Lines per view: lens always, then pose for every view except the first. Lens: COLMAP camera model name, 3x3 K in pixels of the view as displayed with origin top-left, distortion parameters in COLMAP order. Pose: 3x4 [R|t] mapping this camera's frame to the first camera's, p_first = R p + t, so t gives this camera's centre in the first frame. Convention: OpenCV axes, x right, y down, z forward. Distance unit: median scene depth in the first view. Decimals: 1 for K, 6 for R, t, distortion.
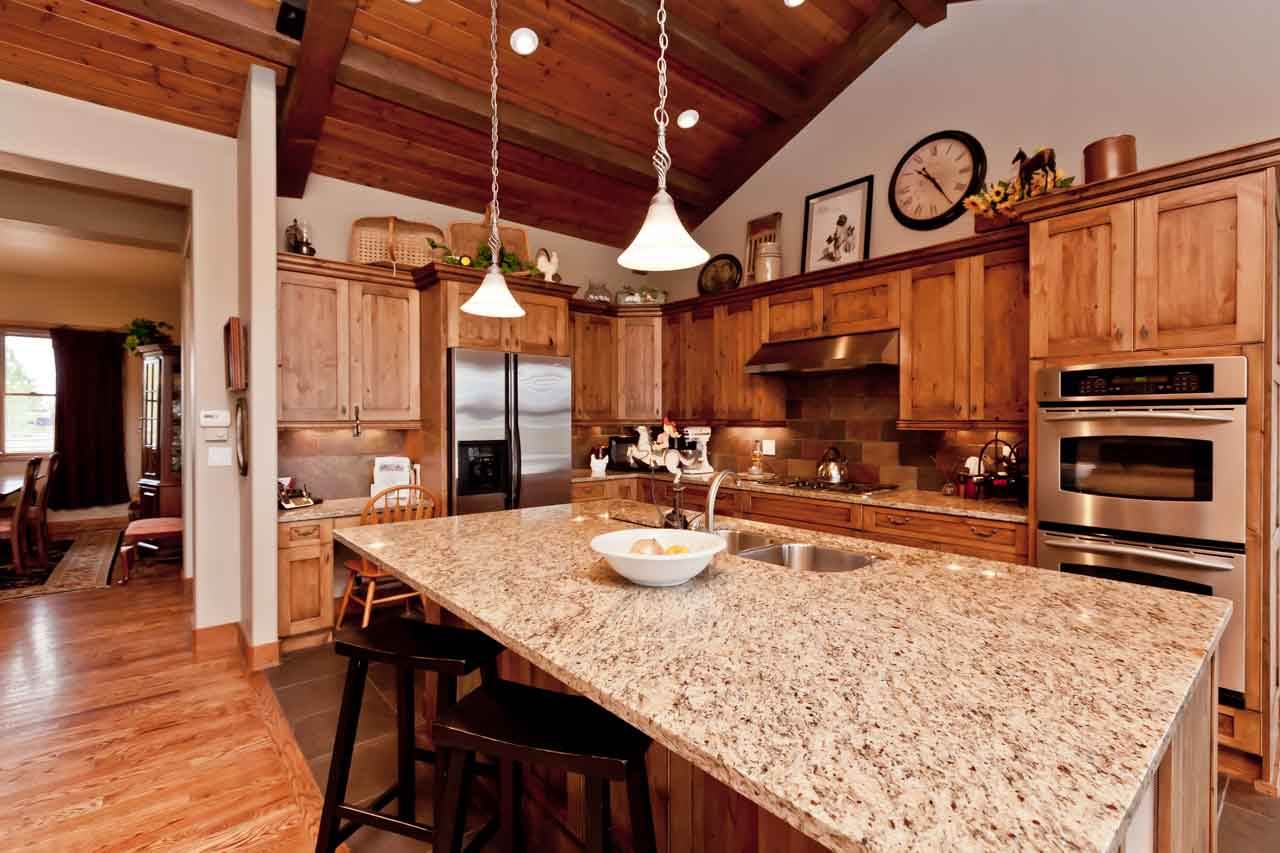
lens RADIAL K [[581.4, 0, 648.5], [0, 581.4, 421.5], [0, 0, 1]] dist [0.001064, -0.000681]
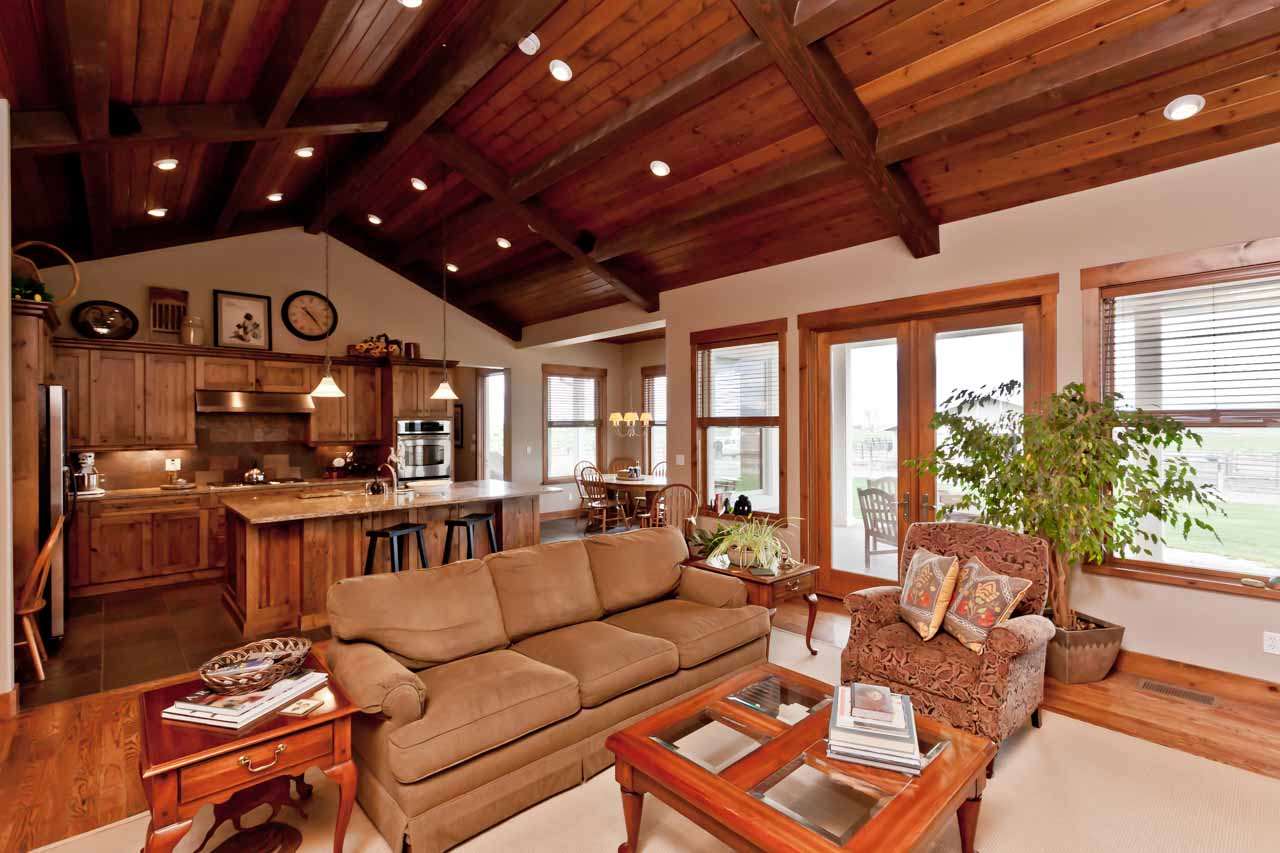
lens RADIAL K [[581.4, 0, 645.8], [0, 581.4, 423.7], [0, 0, 1]] dist [0.001064, -0.000681]
pose [[-0.030905, 0.001629, 0.999521, -1.372932], [0.009286, 0.999956, -0.001342, -0.044052], [-0.999479, 0.009240, -0.030919, -0.036131]]
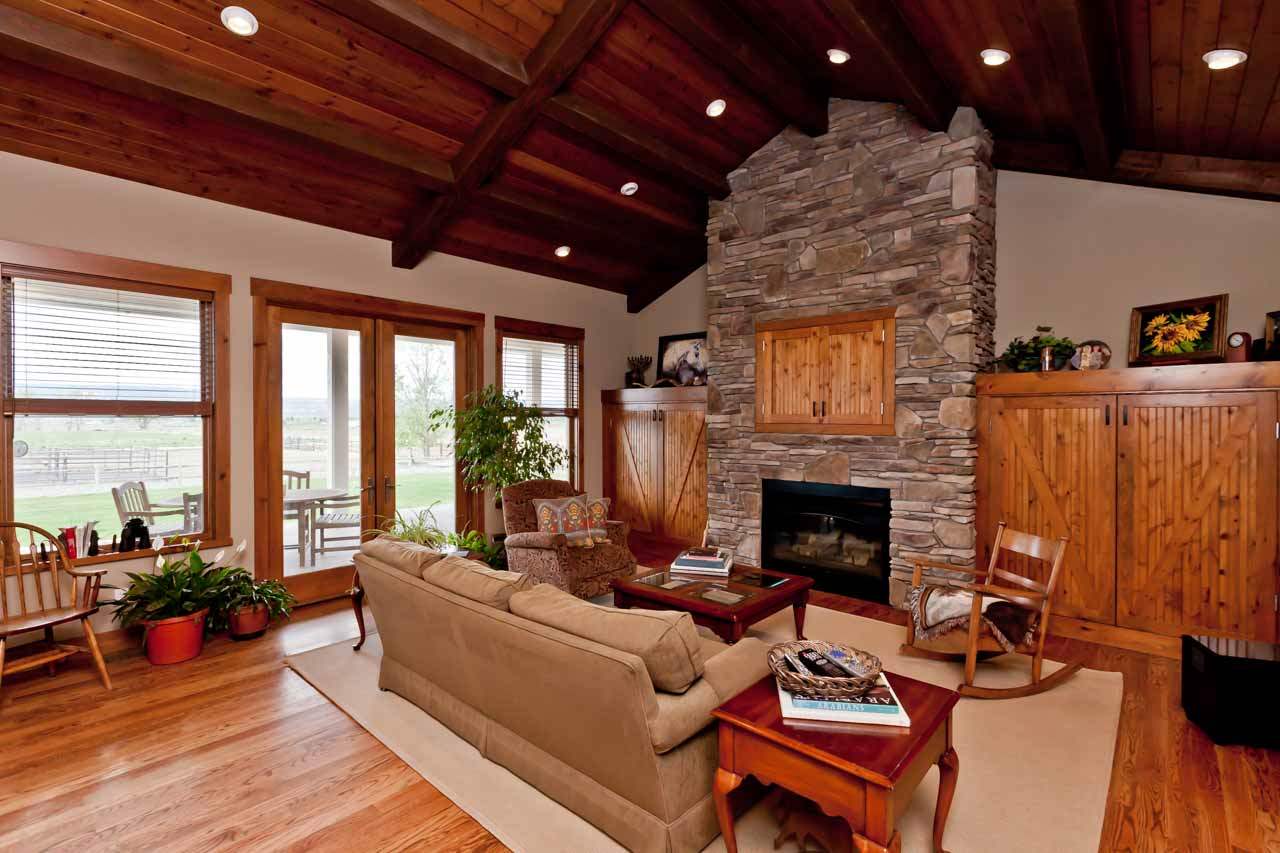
lens RADIAL K [[581.4, 0, 652.2], [0, 581.4, 423.8], [0, 0, 1]] dist [0.001064, -0.000681]
pose [[-0.989843, 0.003028, -0.142135, -0.628671], [0.000769, 0.999872, 0.015950, -0.037979], [0.142165, 0.015679, -0.989719, 0.749639]]
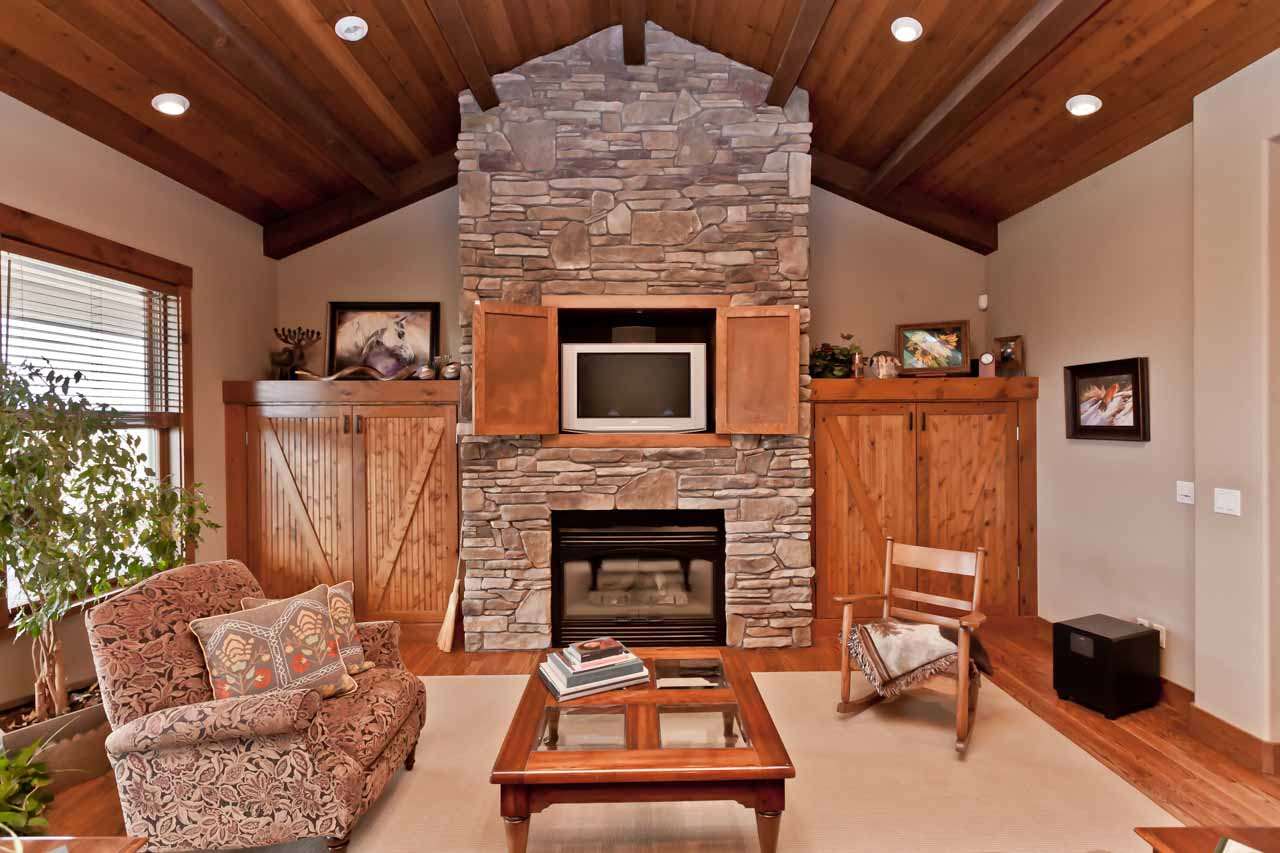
lens RADIAL K [[581.4, 0, 649.8], [0, 581.4, 424.3], [0, 0, 1]] dist [0.001064, -0.000681]
pose [[-0.639191, 0.011328, -0.768965, -0.421552], [0.004003, 0.999927, 0.011403, -0.045131], [0.769038, 0.004211, -0.639190, 0.194046]]
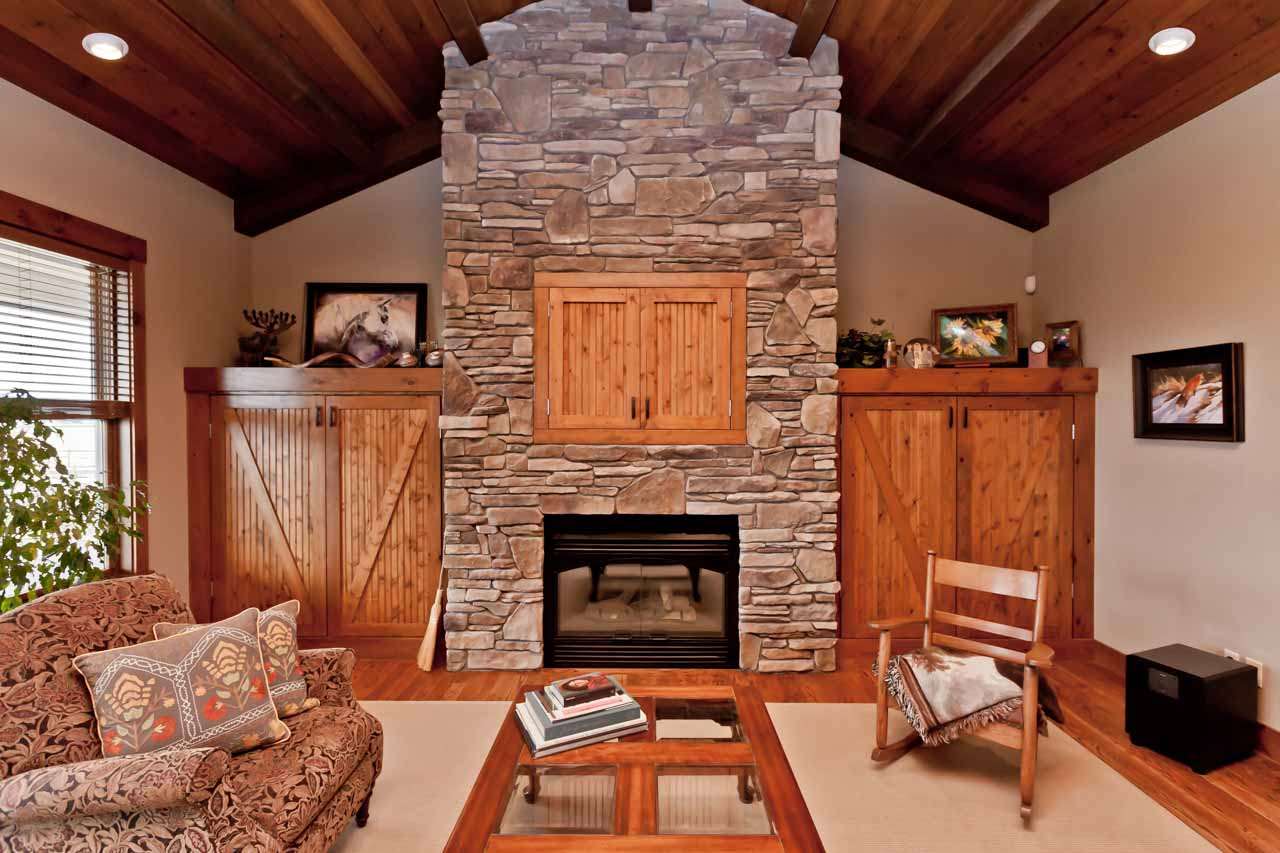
lens RADIAL K [[581.4, 0, 648.0], [0, 581.4, 424.0], [0, 0, 1]] dist [0.001064, -0.000681]
pose [[-0.656600, 0.011232, -0.754155, -0.513798], [-0.002596, 0.999850, 0.017151, -0.040611], [0.754234, 0.013219, -0.656472, 0.129881]]
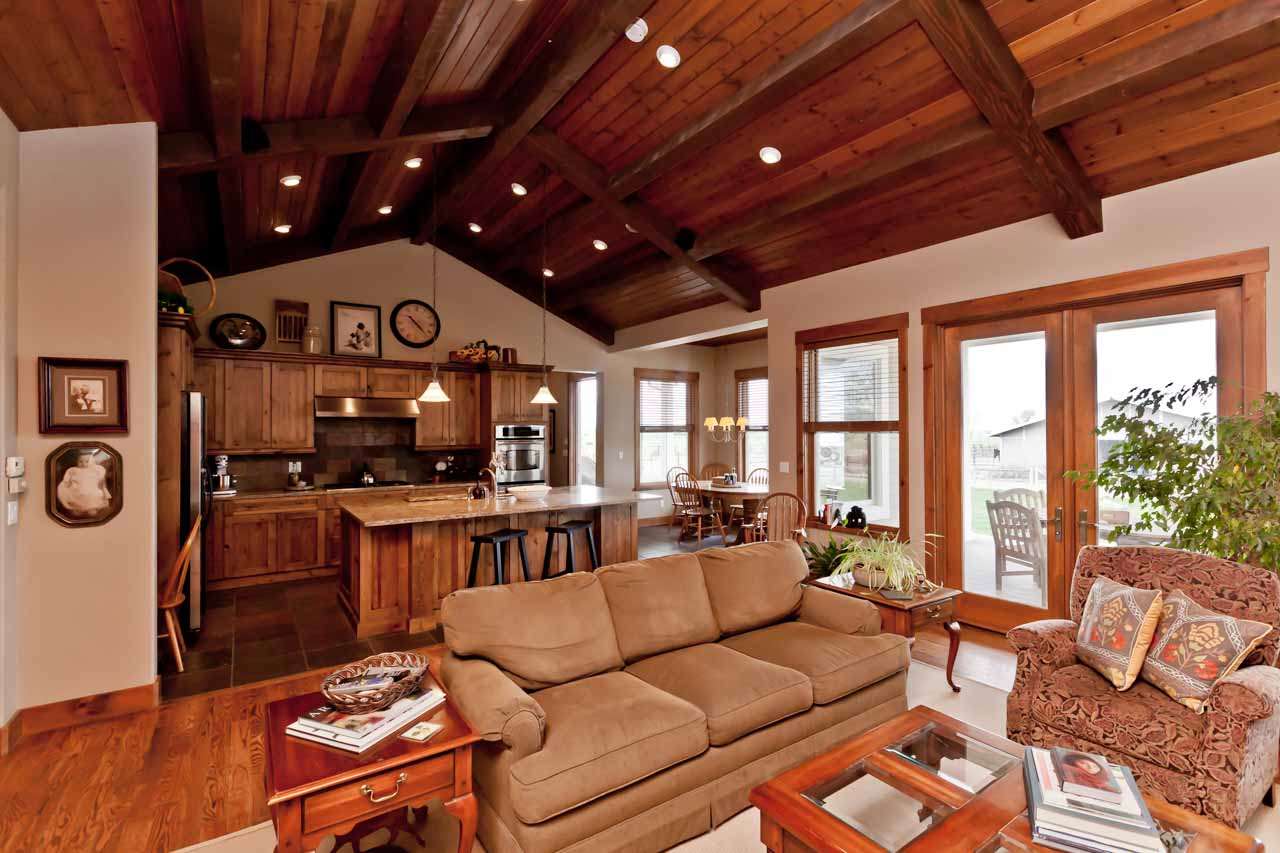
lens RADIAL K [[581.4, 0, 647.0], [0, 581.4, 424.5], [0, 0, 1]] dist [0.001064, -0.000681]
pose [[0.105363, 0.008938, 0.994394, -1.310957], [0.008174, 0.999918, -0.009854, -0.044100], [-0.994400, 0.009166, 0.105282, 0.015032]]
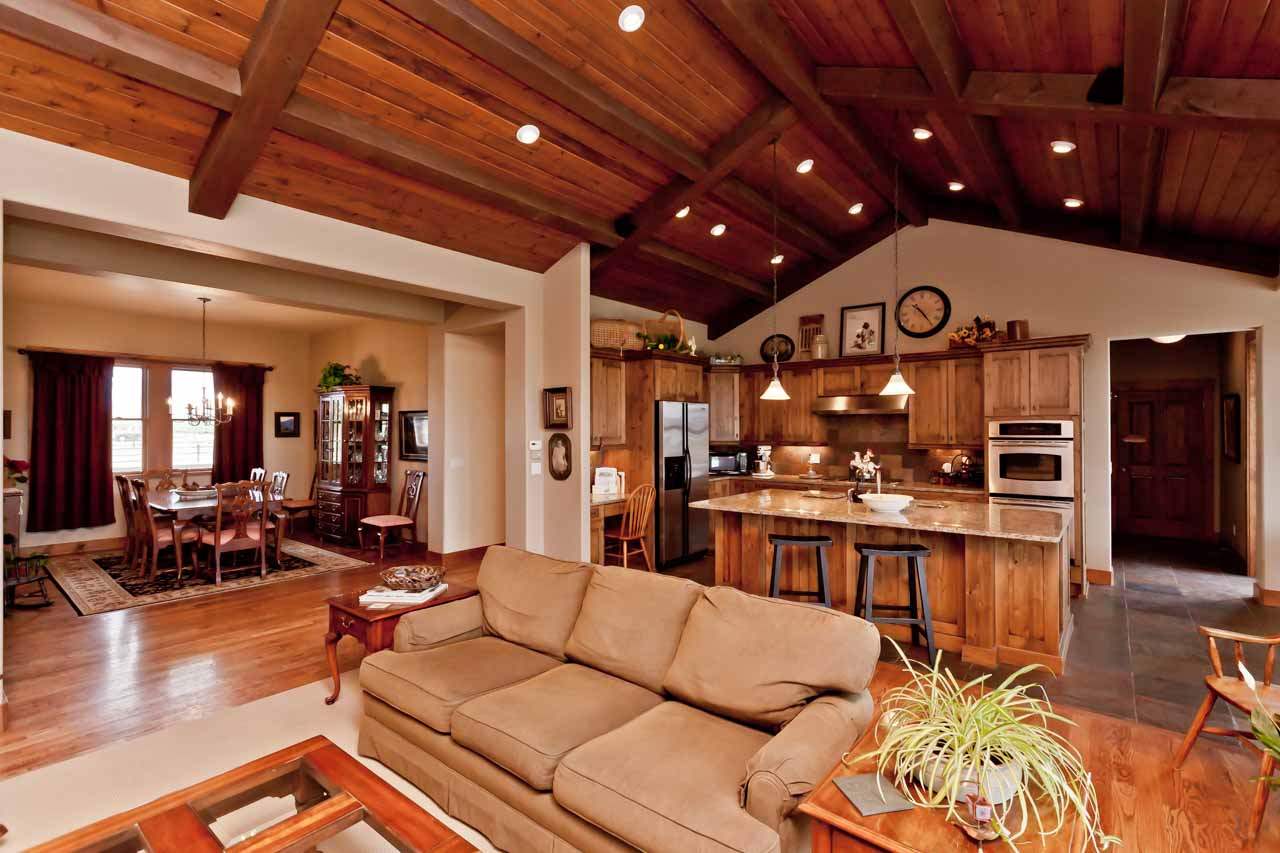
lens RADIAL K [[581.4, 0, 647.0], [0, 581.4, 421.7], [0, 0, 1]] dist [0.001064, -0.000681]
pose [[0.982880, 0.001052, 0.184242, -0.655664], [0.001620, 0.999896, -0.014351, -0.042242], [-0.184238, 0.014404, 0.982776, -0.595623]]
